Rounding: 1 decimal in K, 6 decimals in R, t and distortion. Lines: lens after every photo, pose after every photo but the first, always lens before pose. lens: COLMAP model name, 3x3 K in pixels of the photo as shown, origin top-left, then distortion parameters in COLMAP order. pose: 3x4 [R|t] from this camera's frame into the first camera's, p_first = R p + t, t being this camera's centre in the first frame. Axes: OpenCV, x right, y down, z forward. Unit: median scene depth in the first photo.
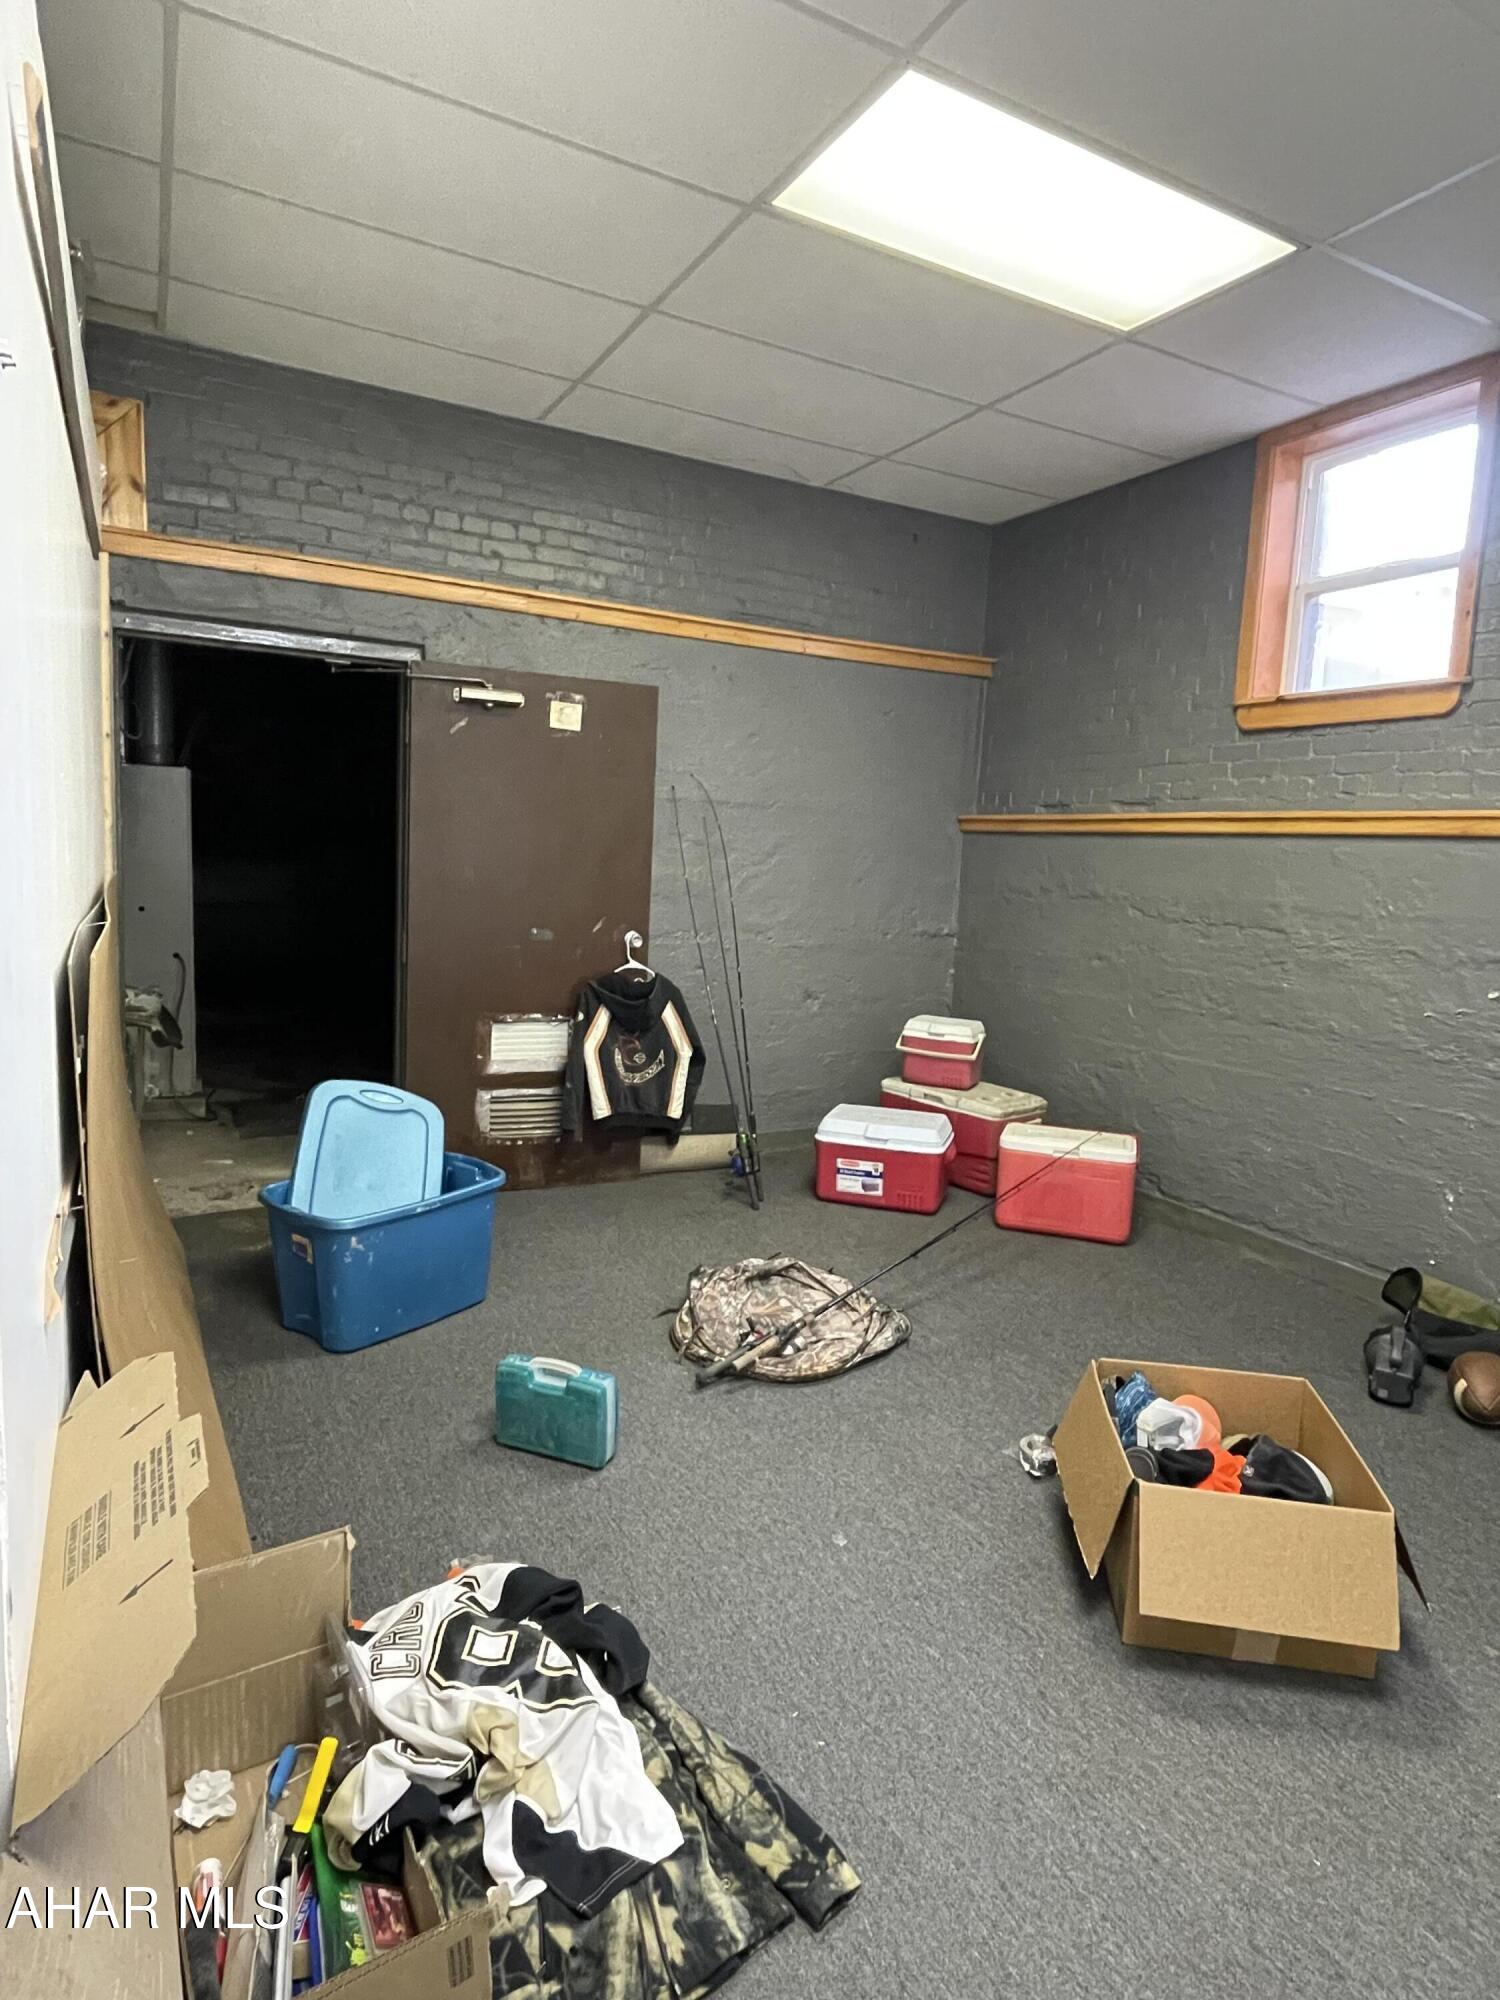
lens RADIAL K [[1119.6, 0, 743.2], [0, 1119.6, 992.9], [0, 0, 1]] dist [-0.002164, 0.000812]
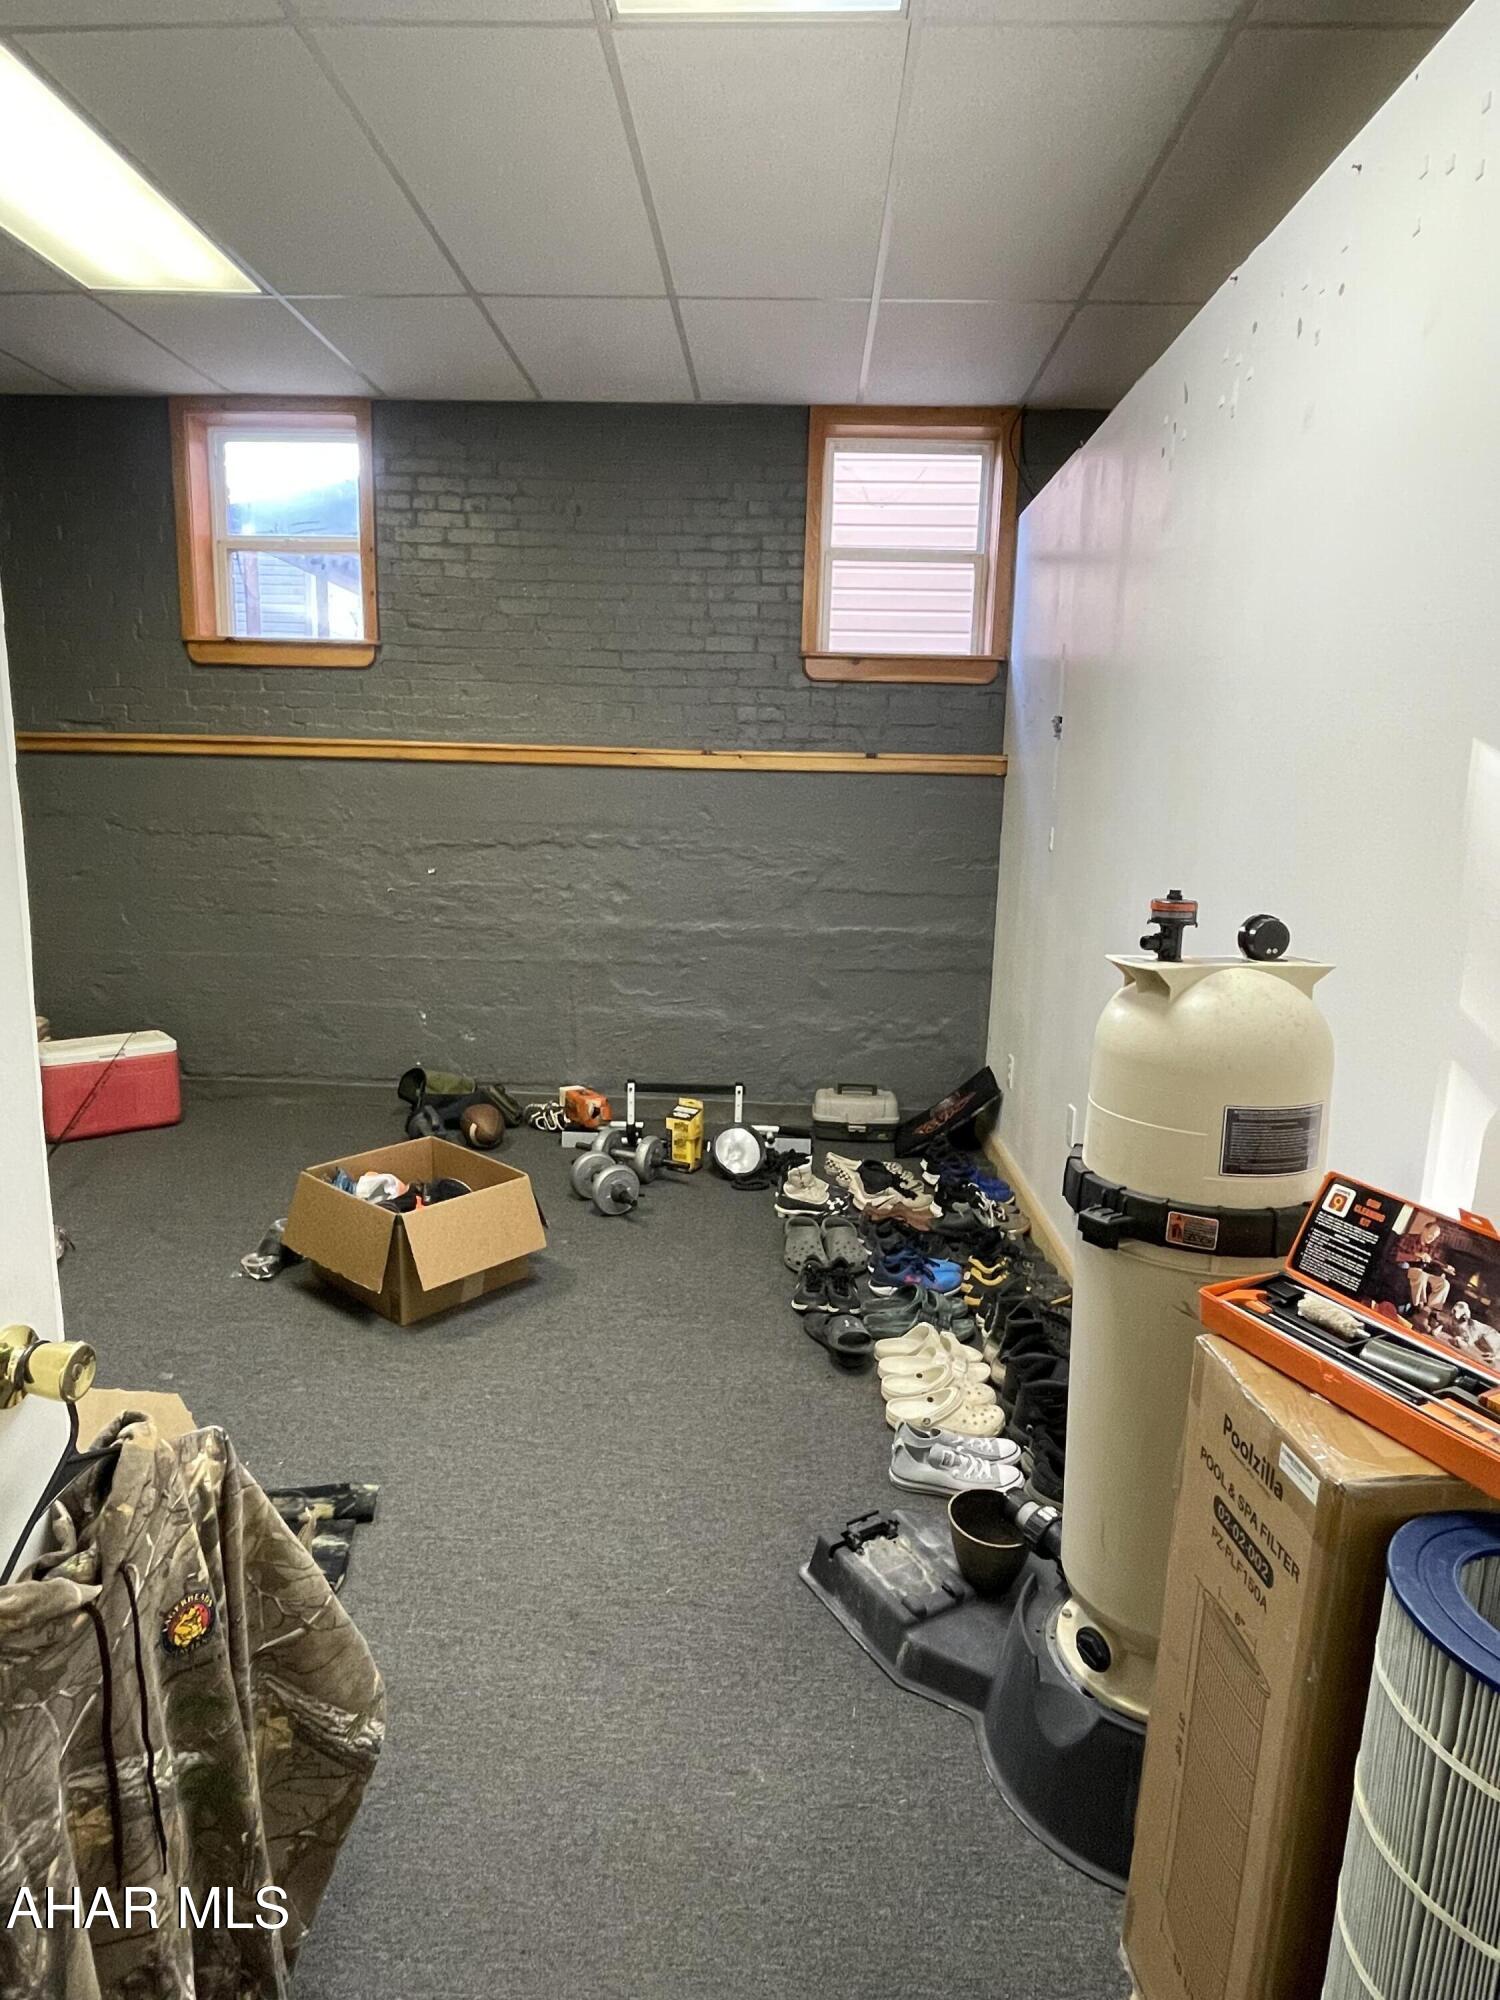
lens RADIAL K [[1119.6, 0, 743.2], [0, 1119.6, 992.9], [0, 0, 1]] dist [-0.002164, 0.000812]
pose [[0.513707, -0.178733, 0.839142, -0.325527], [0.105698, 0.983794, 0.144837, -0.008783], [-0.851430, 0.014292, 0.524274, -0.088544]]
